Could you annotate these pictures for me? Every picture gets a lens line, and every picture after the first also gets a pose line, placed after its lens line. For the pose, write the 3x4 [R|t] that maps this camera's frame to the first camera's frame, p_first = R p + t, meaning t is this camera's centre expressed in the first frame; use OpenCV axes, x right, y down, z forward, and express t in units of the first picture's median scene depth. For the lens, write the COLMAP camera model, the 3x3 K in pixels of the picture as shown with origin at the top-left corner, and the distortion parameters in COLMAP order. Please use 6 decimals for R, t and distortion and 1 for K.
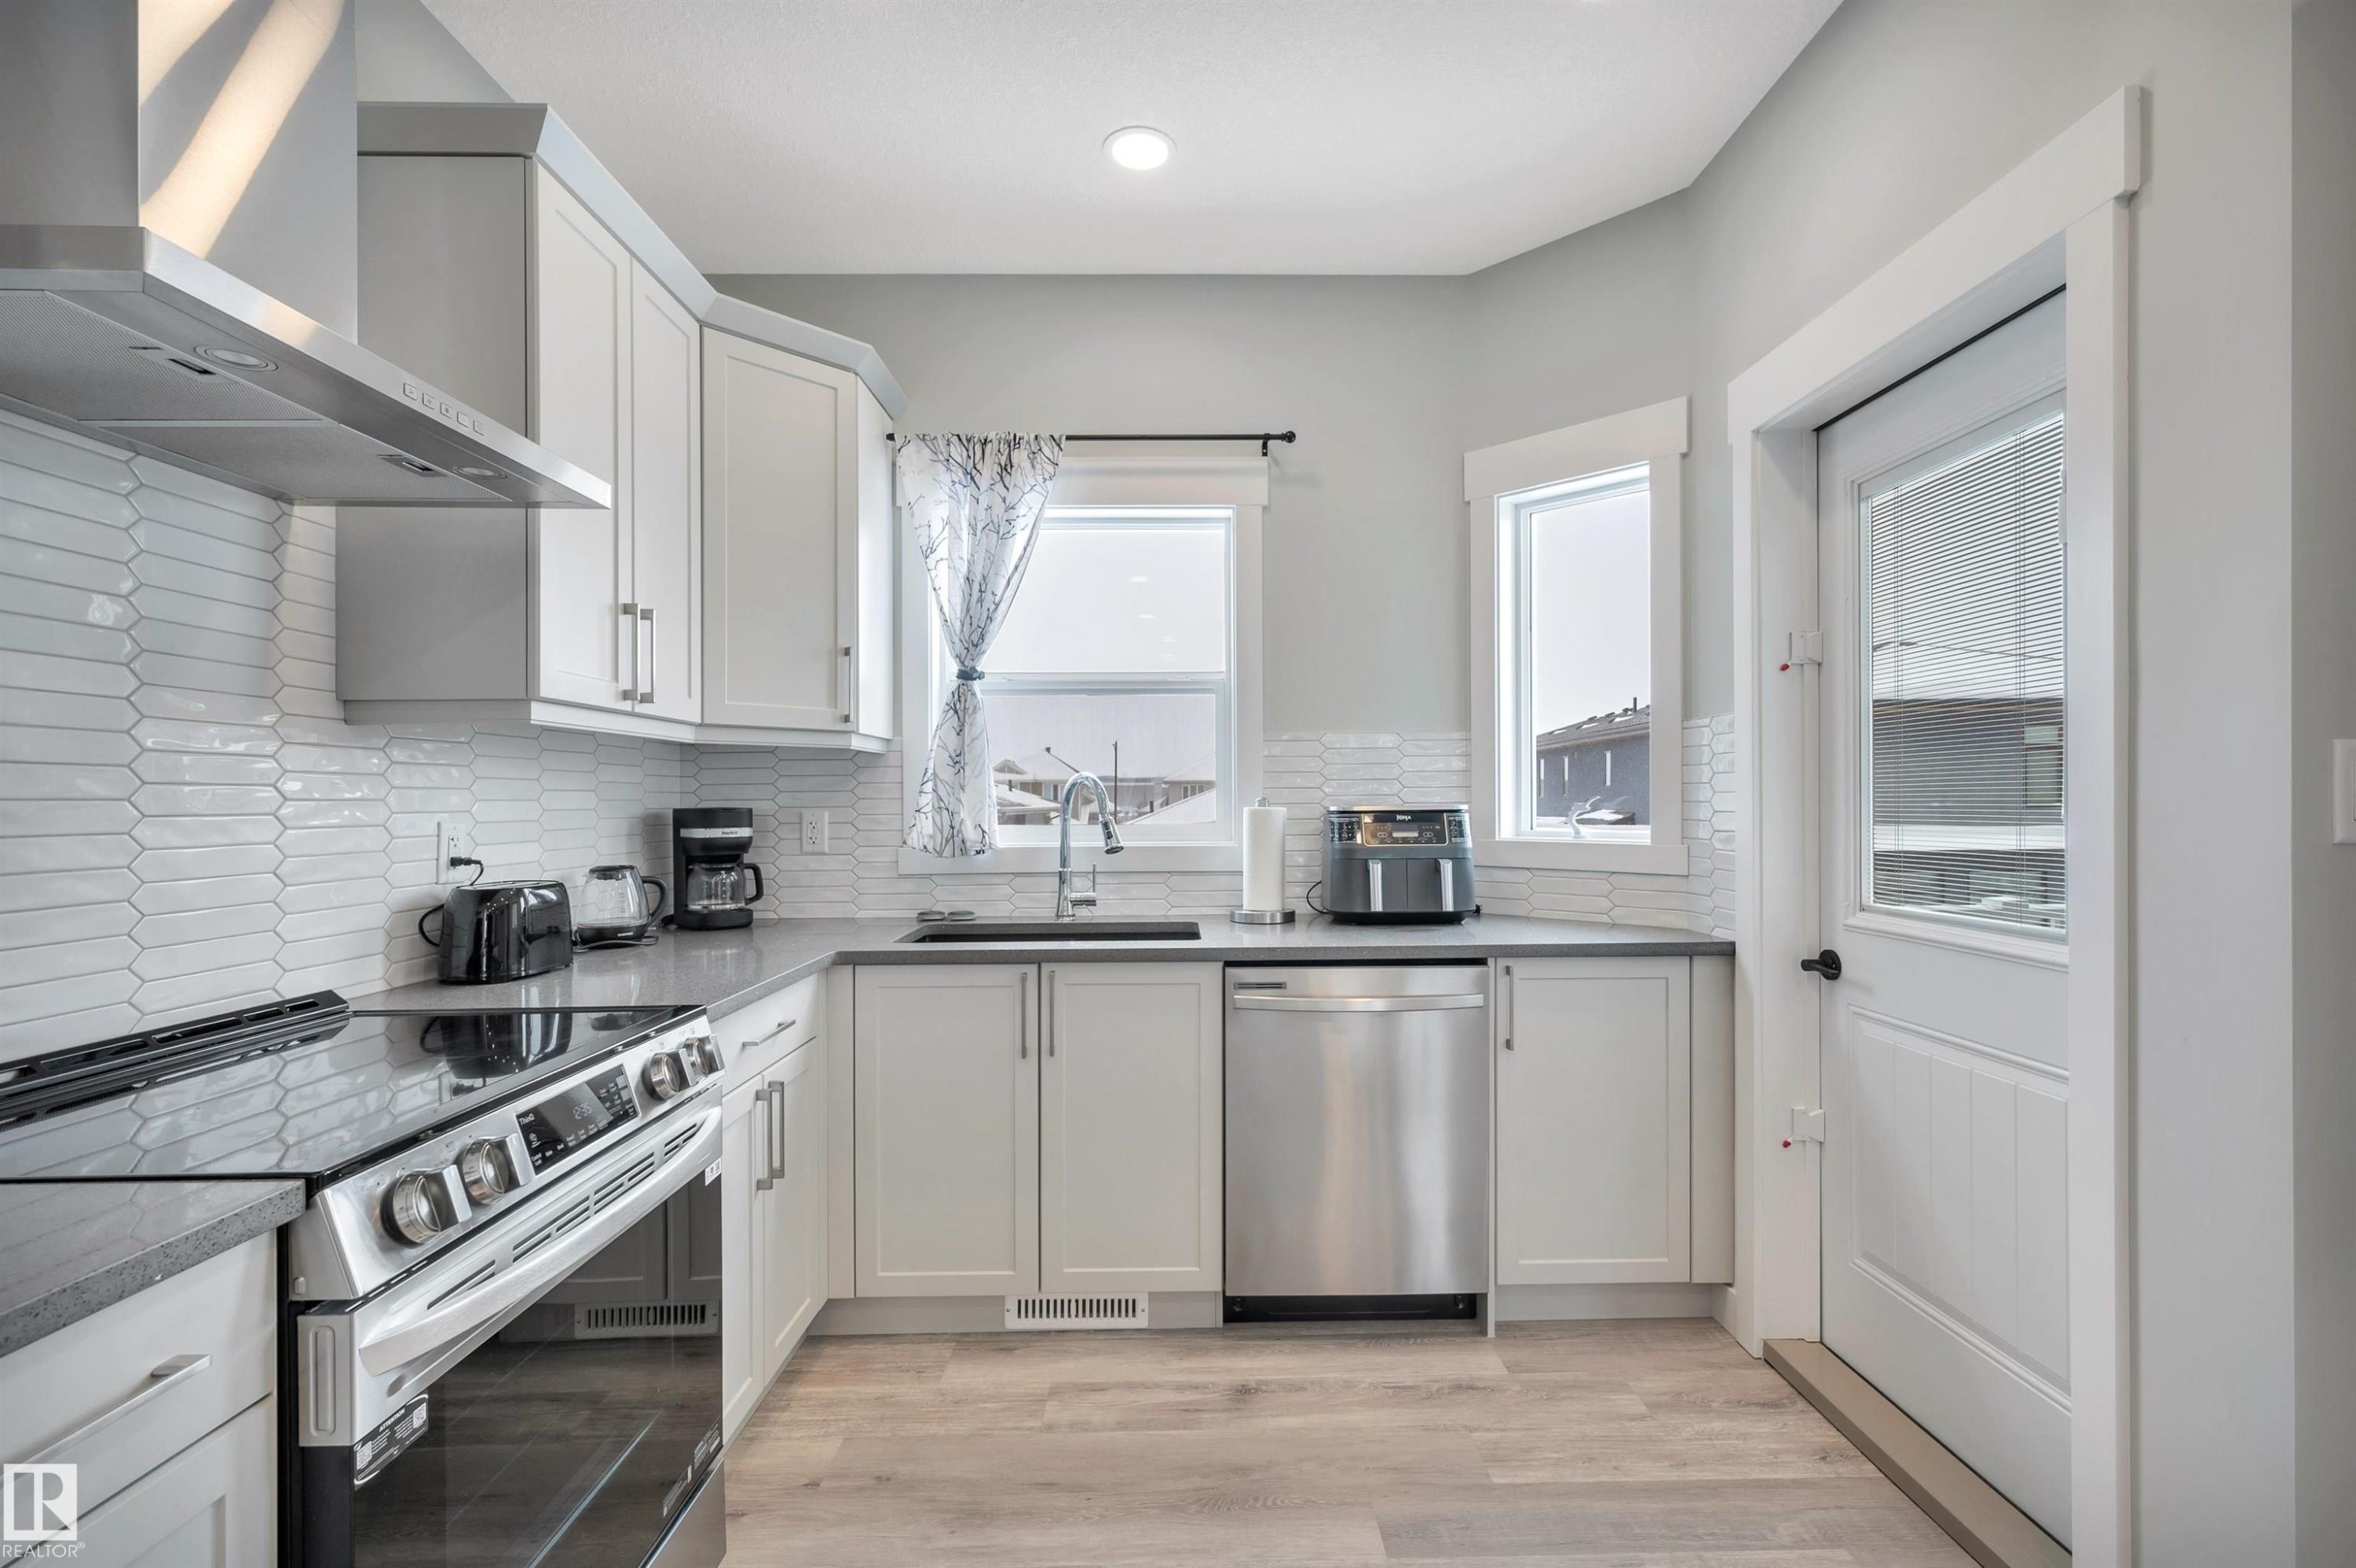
lens RADIAL K [[1022.3, 0, 1190.5], [0, 1022.3, 809.0], [0, 0, 1]] dist [-0.000312, -0.000034]
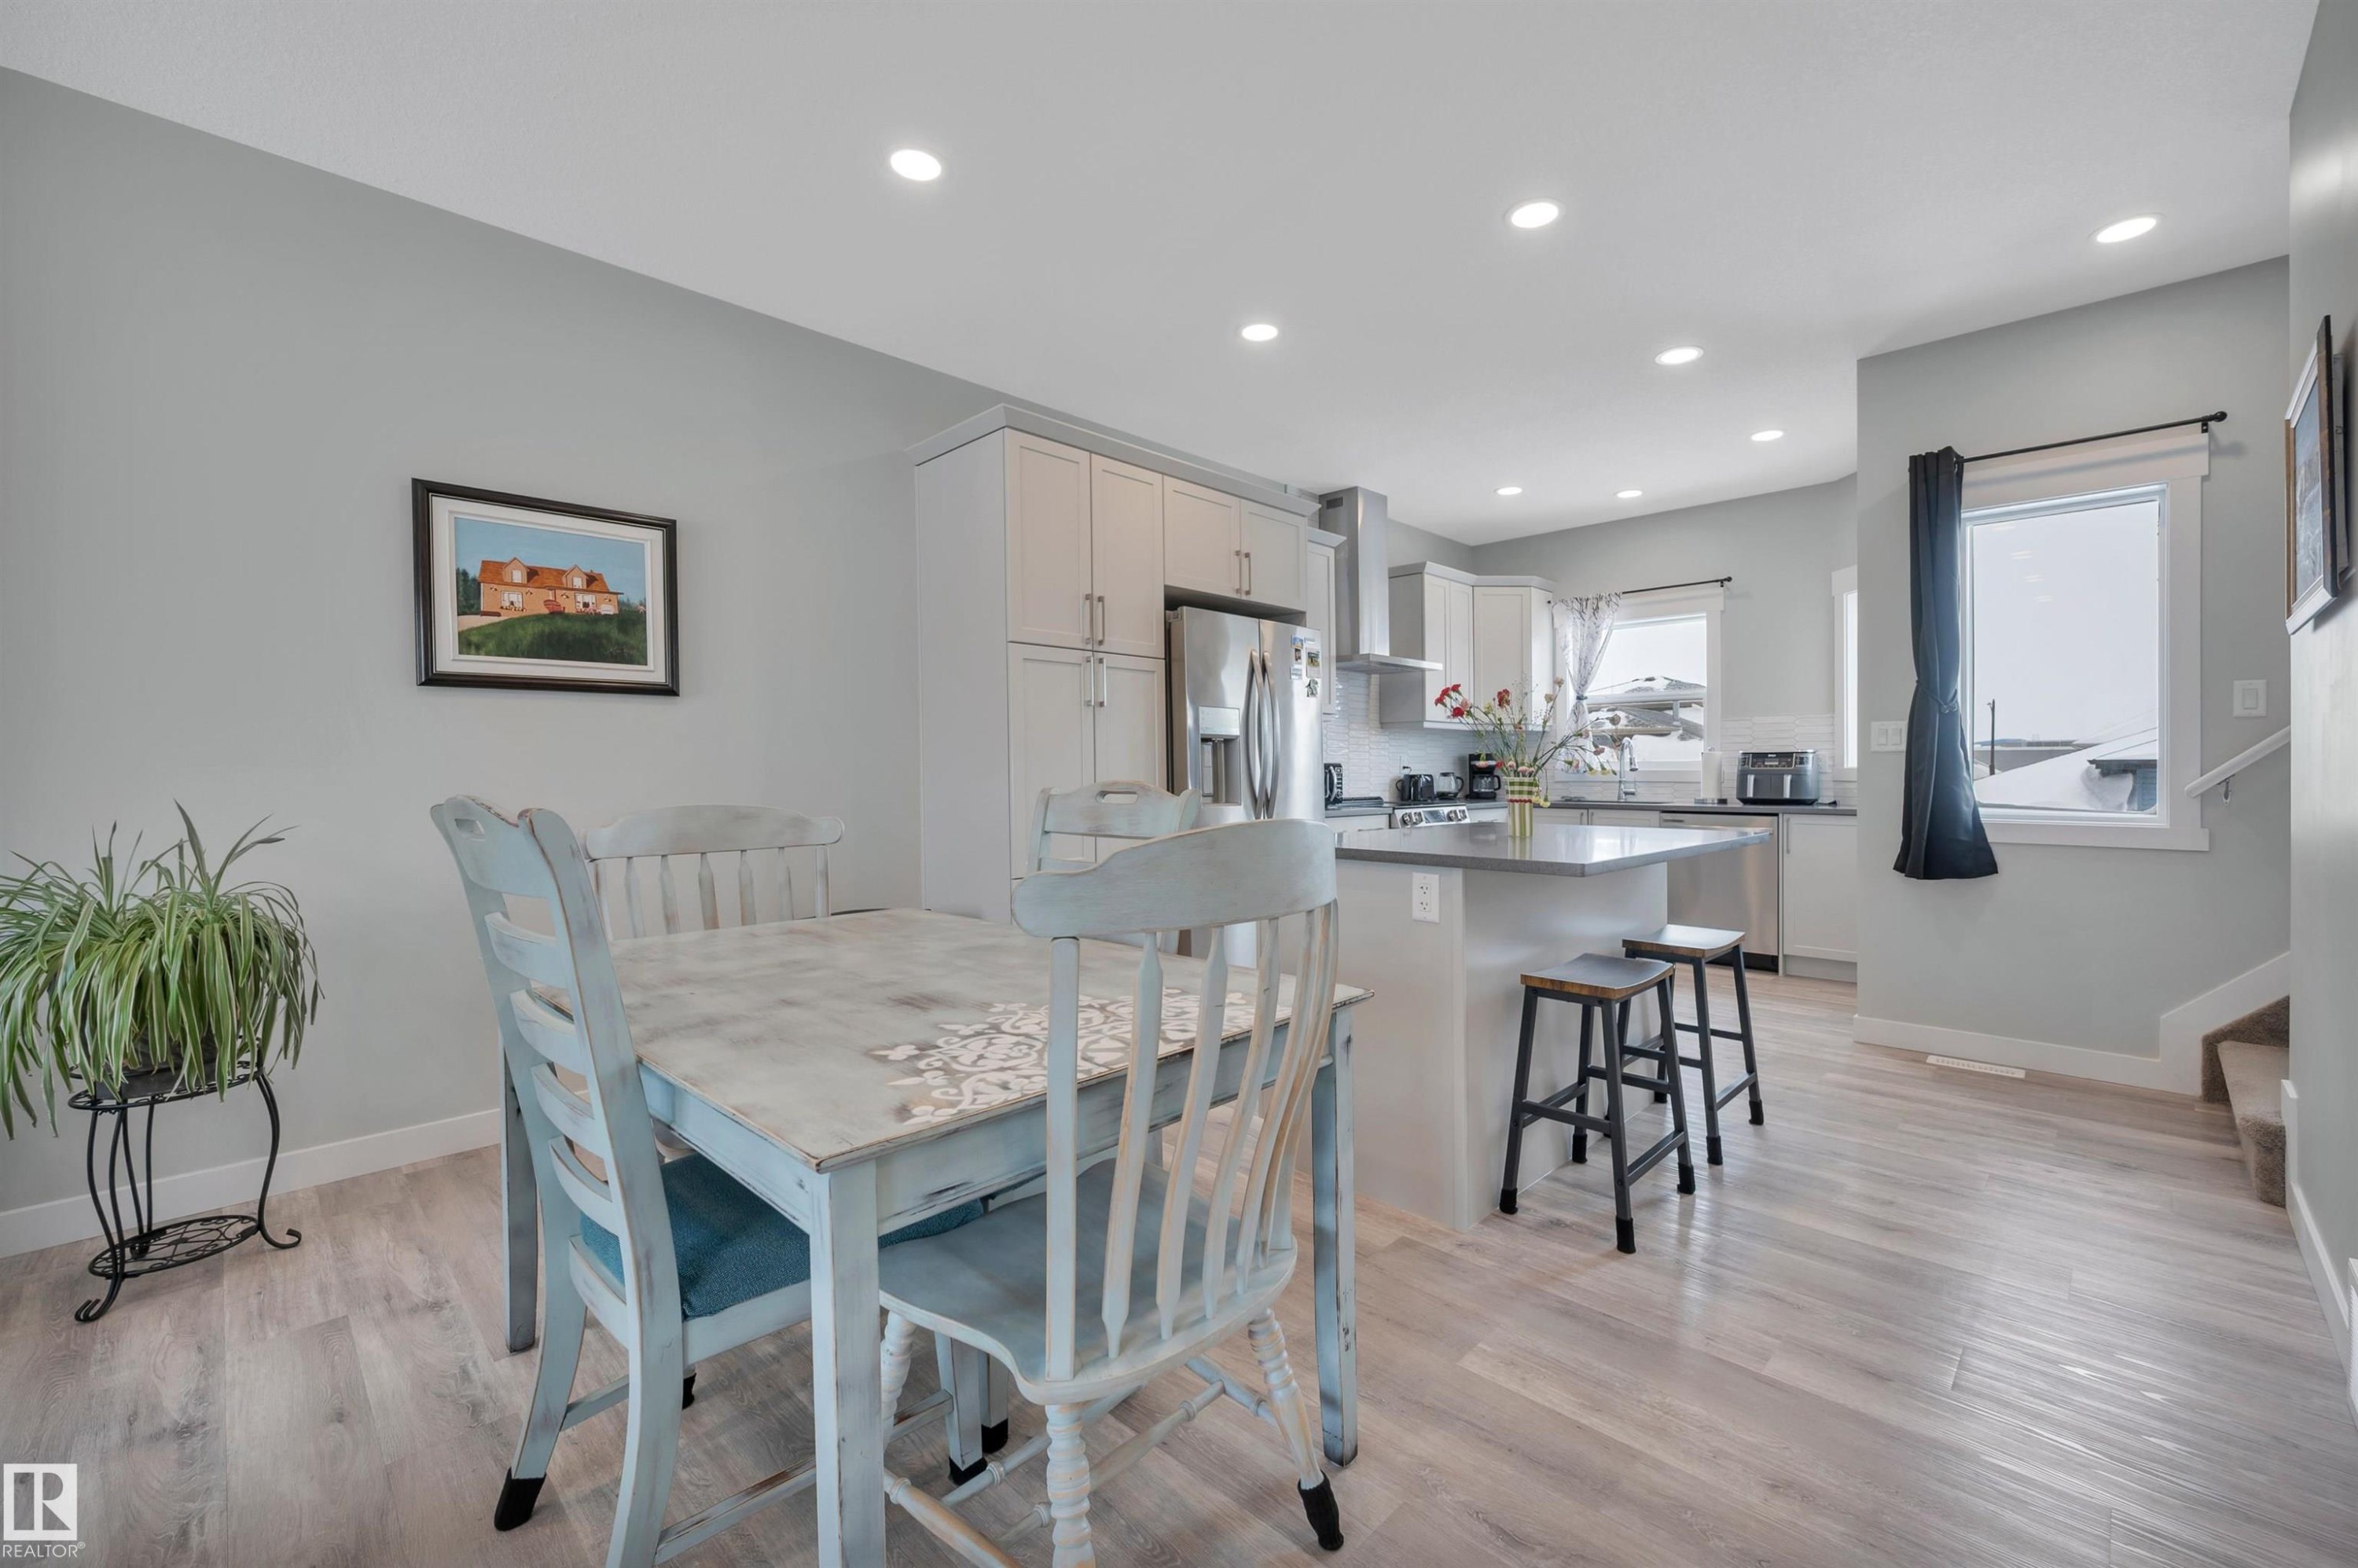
lens RADIAL K [[974.6, 0, 1214.6], [0, 974.6, 742.3], [0, 0, 1]] dist [-0.000671, -0.000023]
pose [[0.709379, -0.015988, -0.704646, 0.844849], [-0.009150, 0.999450, -0.031888, 0.058217], [0.704768, 0.029068, 0.708842, -1.317886]]
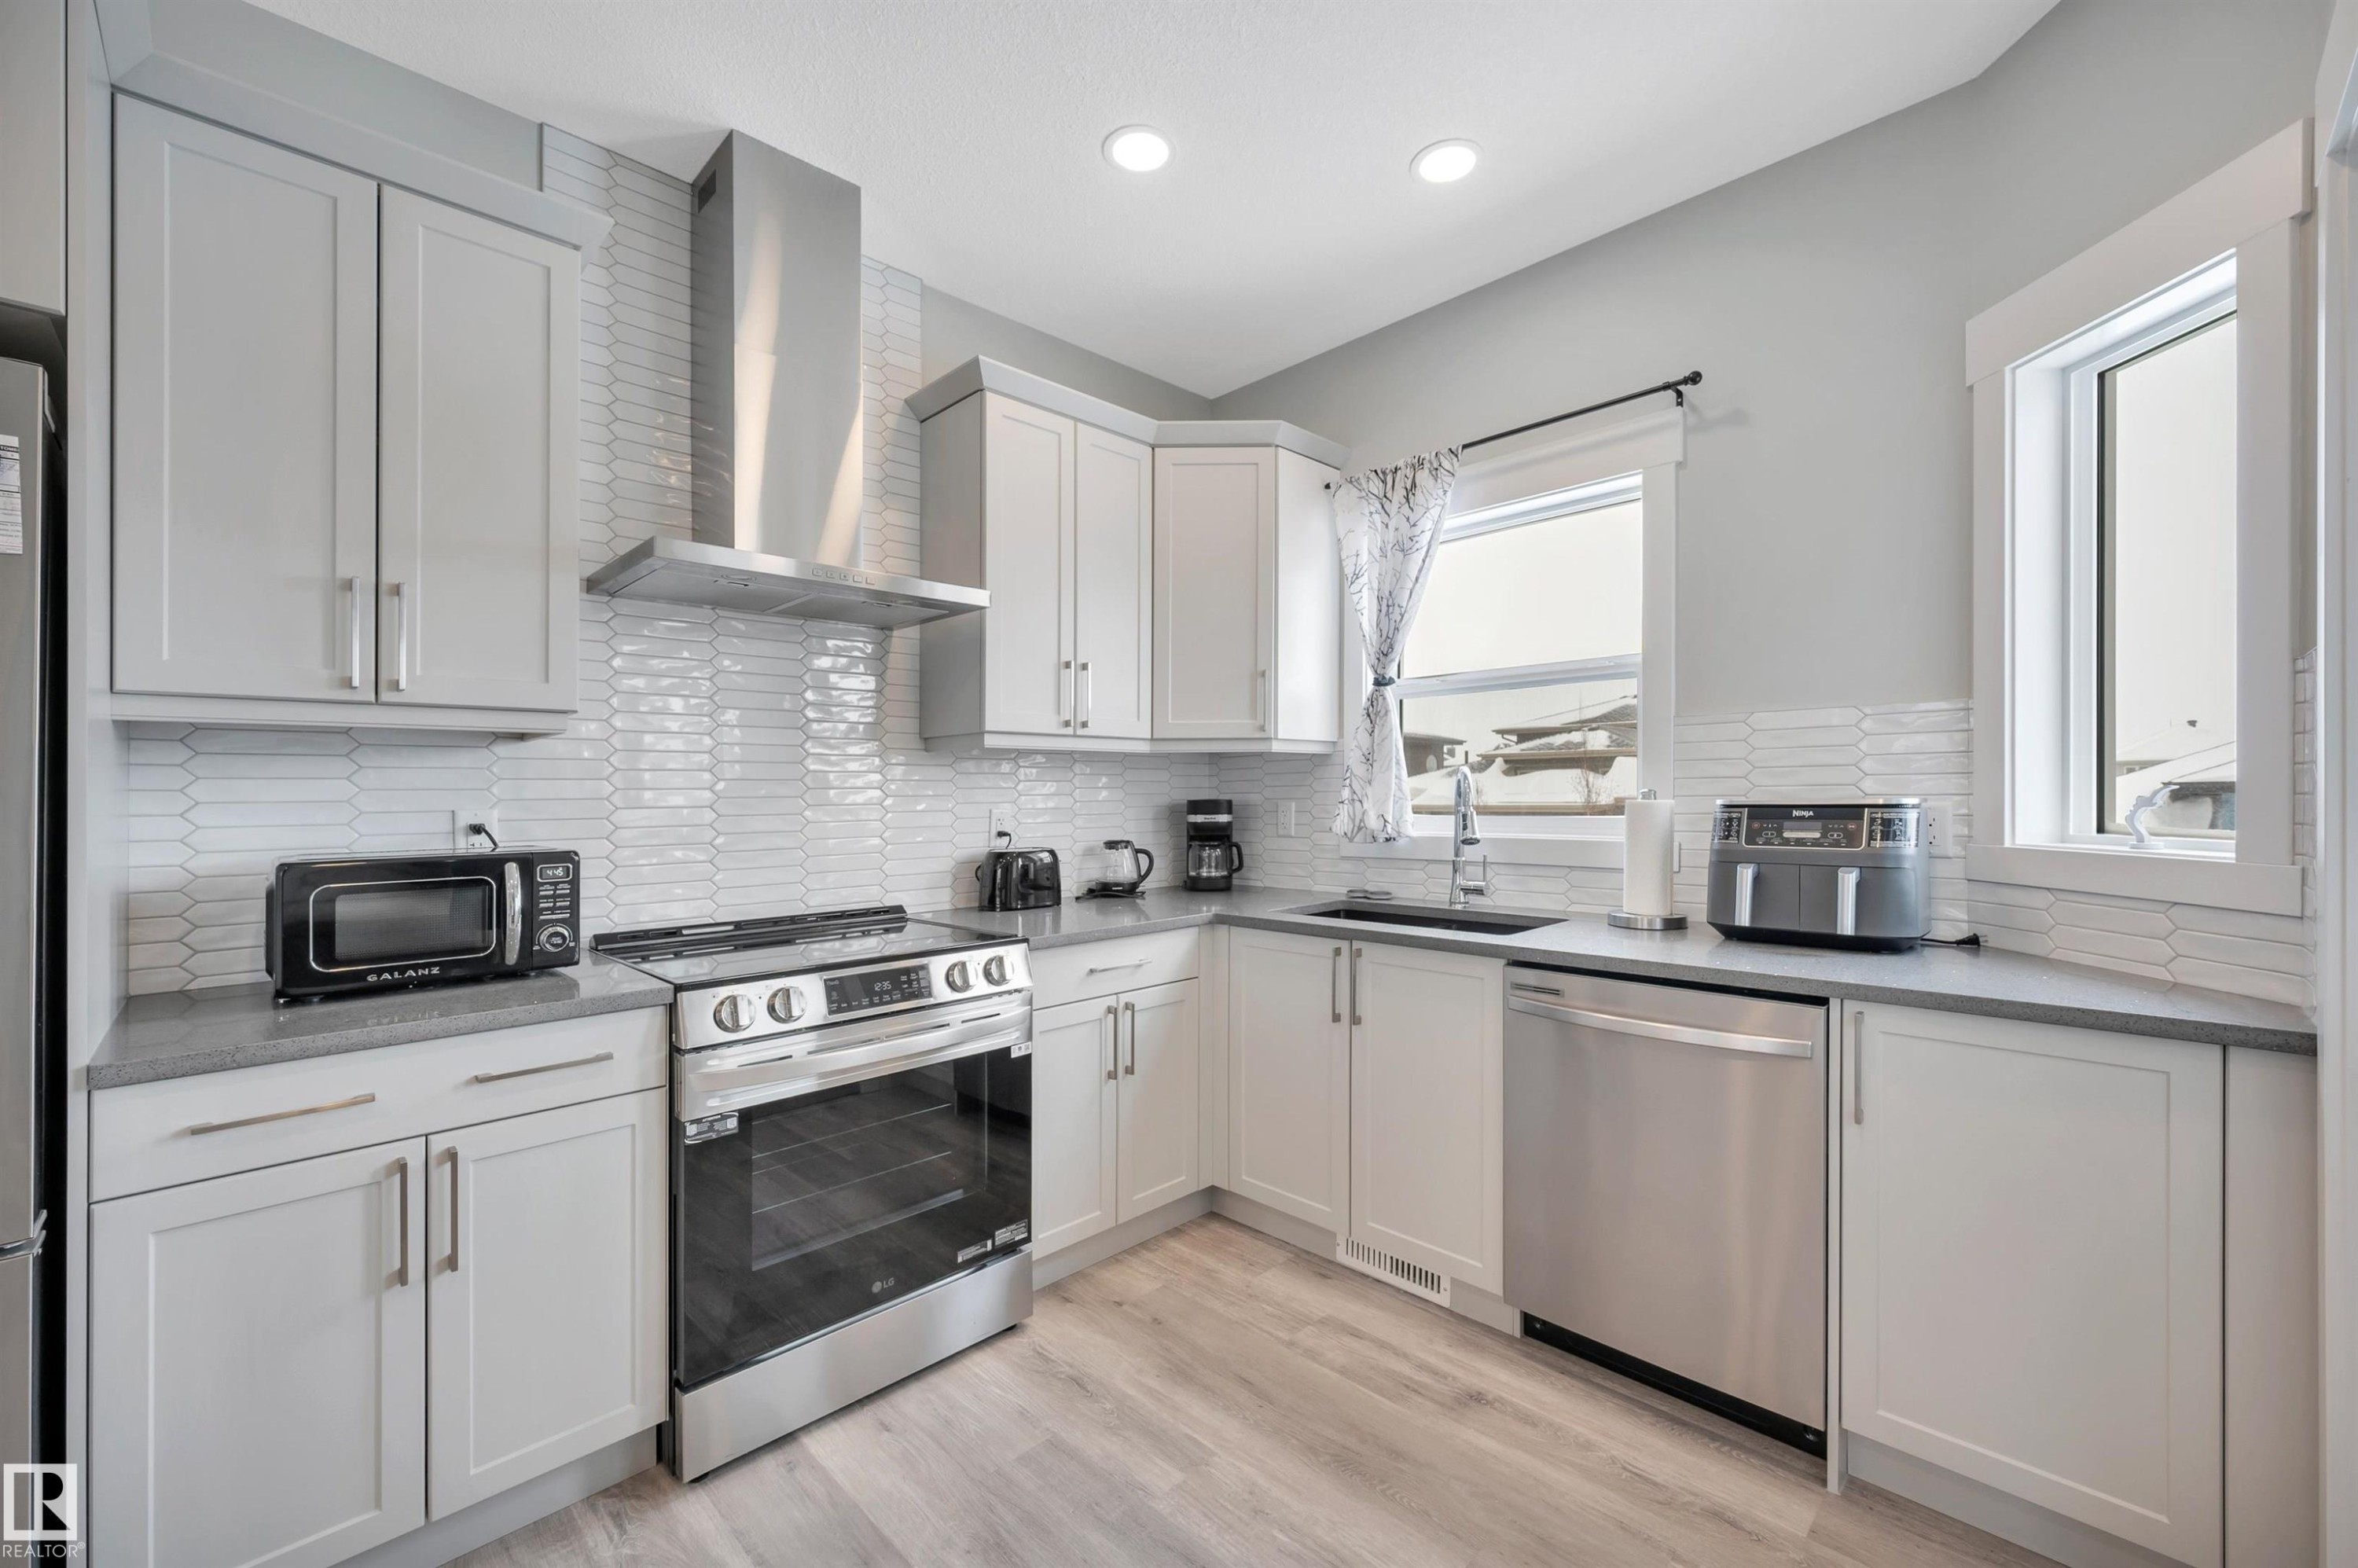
lens RADIAL K [[941.9, 0, 1211.8], [0, 941.9, 795.1], [0, 0, 1]] dist [0.002298, 0.000415]
pose [[0.701851, -0.000699, -0.712323, 0.422223], [0.000107, 1.000000, -0.000876, -0.005867], [0.712324, 0.000539, 0.701851, 0.150923]]
